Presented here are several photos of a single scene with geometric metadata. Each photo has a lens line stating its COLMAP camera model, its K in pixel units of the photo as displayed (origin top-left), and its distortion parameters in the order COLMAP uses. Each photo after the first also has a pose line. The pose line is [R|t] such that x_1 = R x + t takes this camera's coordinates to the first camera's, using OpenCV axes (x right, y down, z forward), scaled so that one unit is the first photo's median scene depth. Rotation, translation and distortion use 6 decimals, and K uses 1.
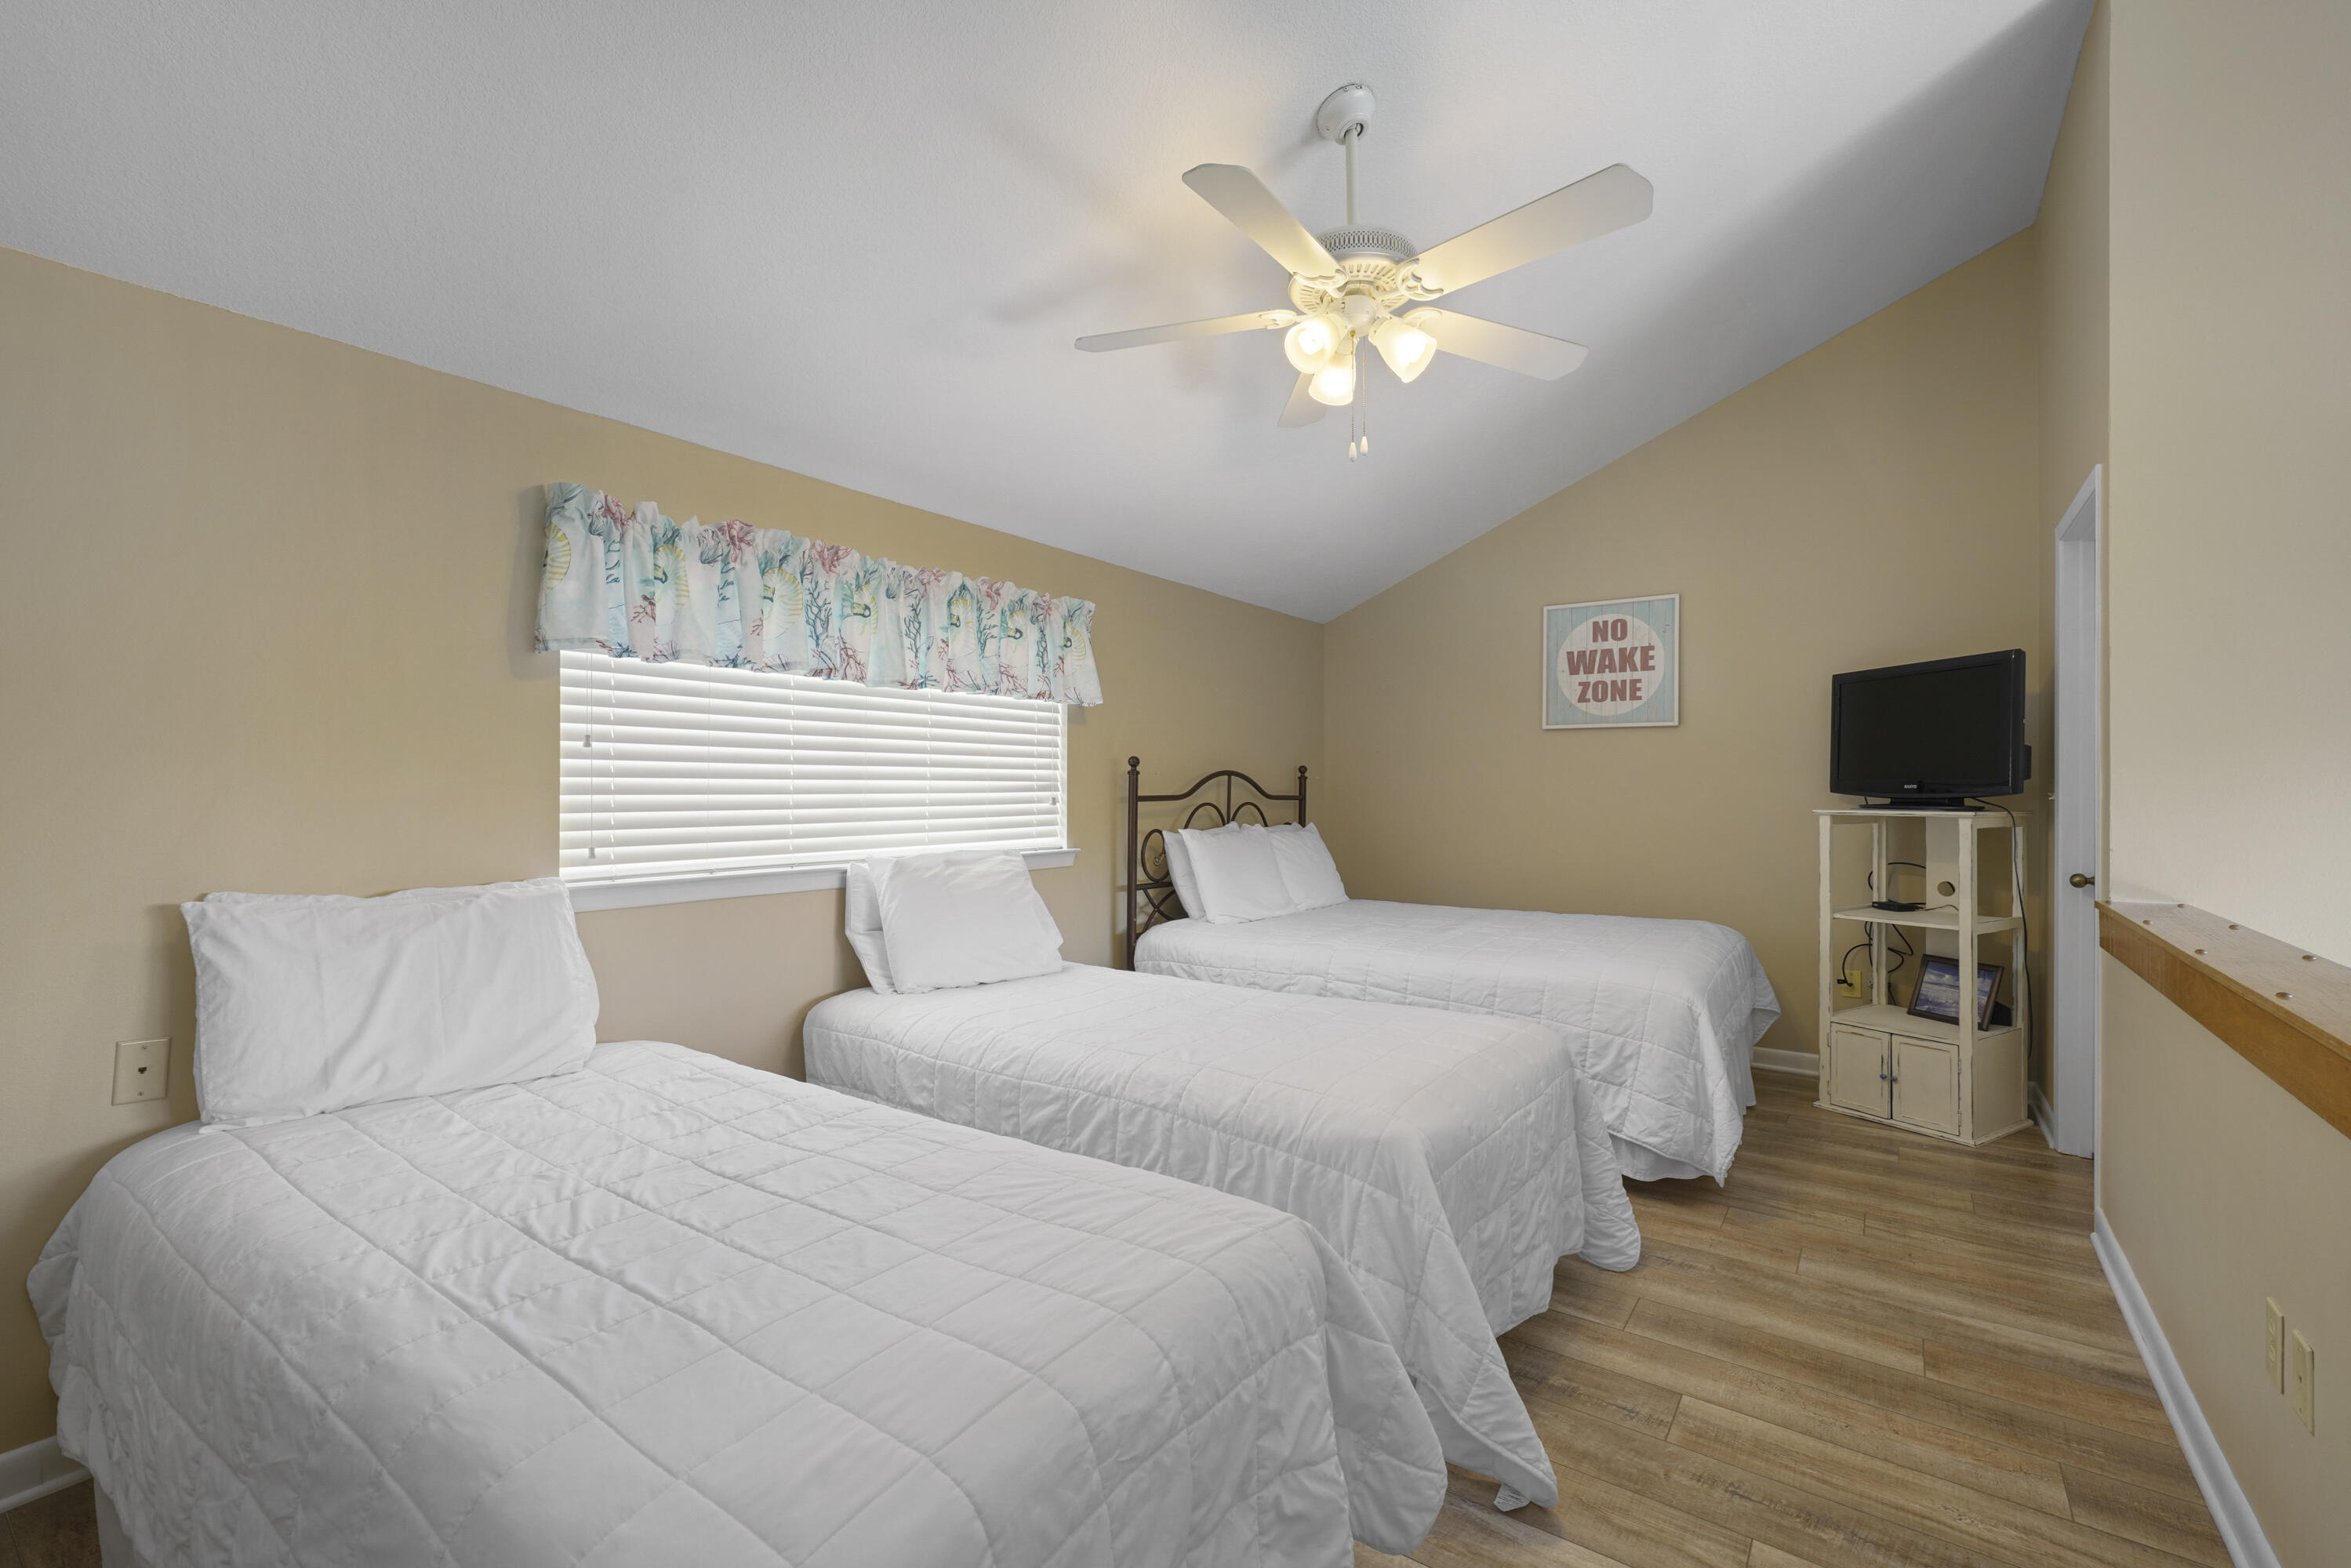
lens RADIAL K [[1040.2, 0, 1175.5], [0, 1040.2, 784.0], [0, 0, 1]] dist [-0.010231, -0.000297]
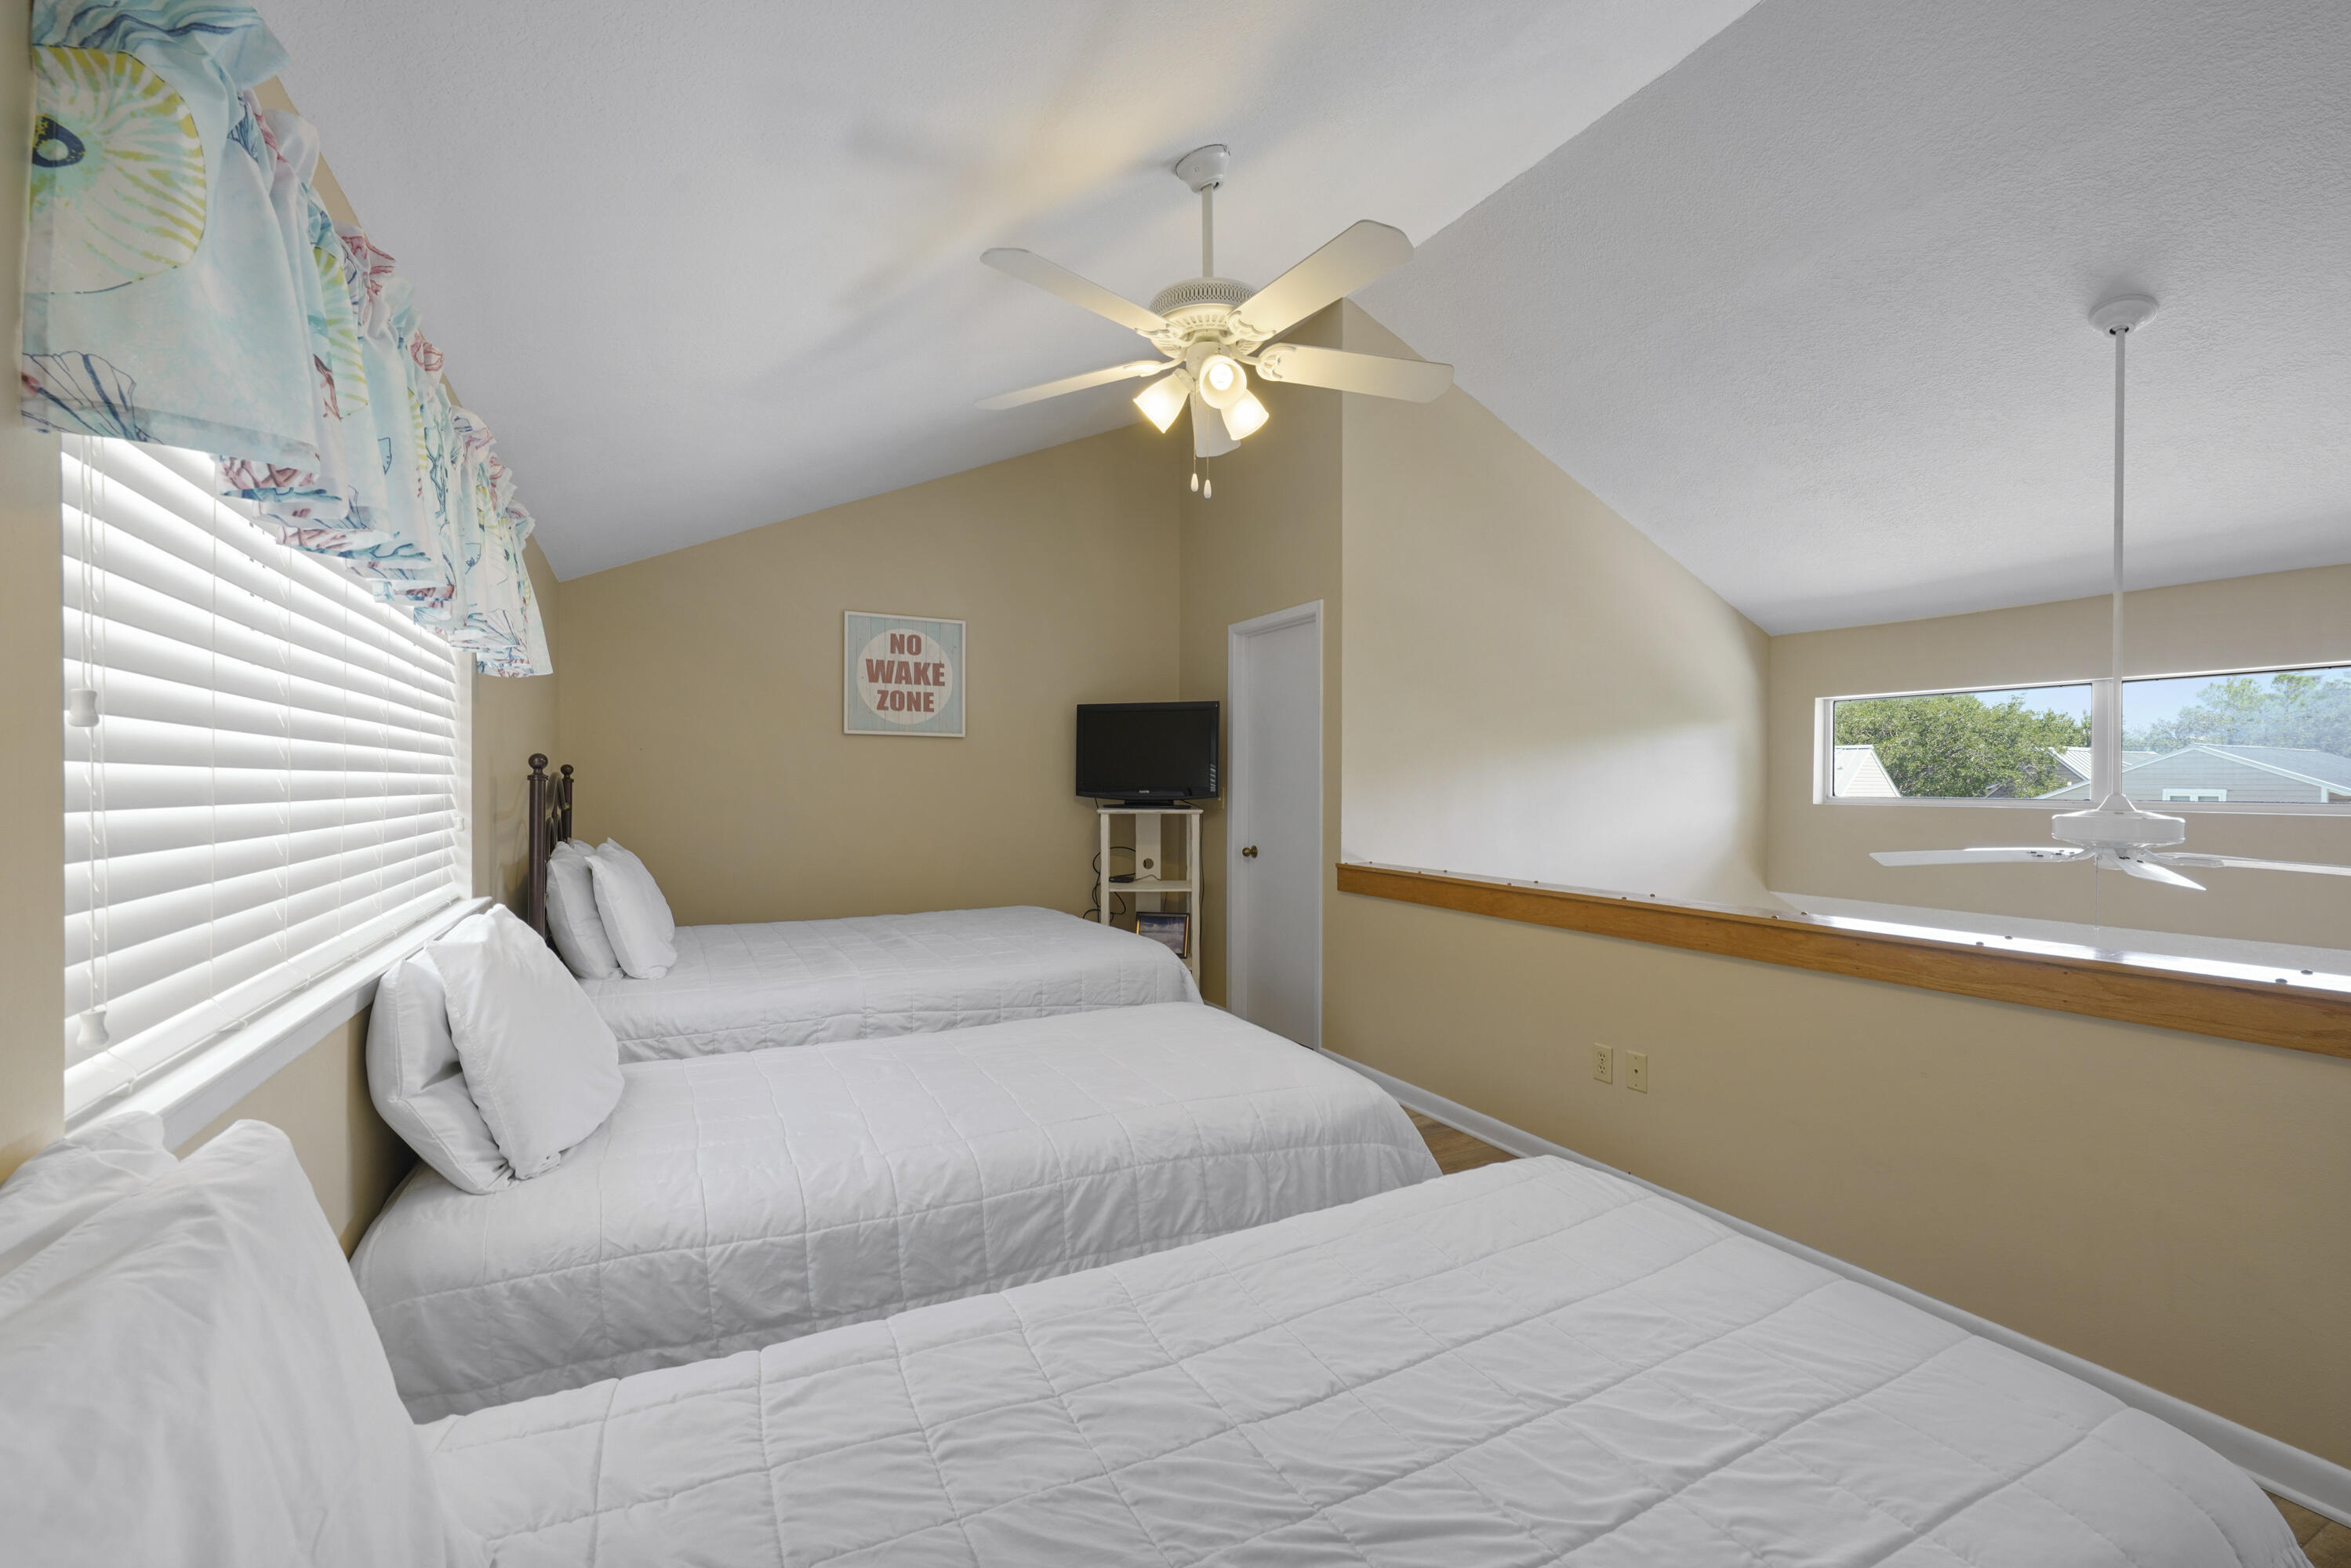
lens RADIAL K [[994.3, 0, 1226.2], [0, 994.3, 783.3], [0, 0, 1]] dist [-0.008752, 0.000670]
pose [[0.431810, 0.001595, 0.901963, -0.405693], [-0.008640, 0.999960, 0.002368, -0.012106], [-0.901923, -0.008815, 0.431807, 0.297842]]
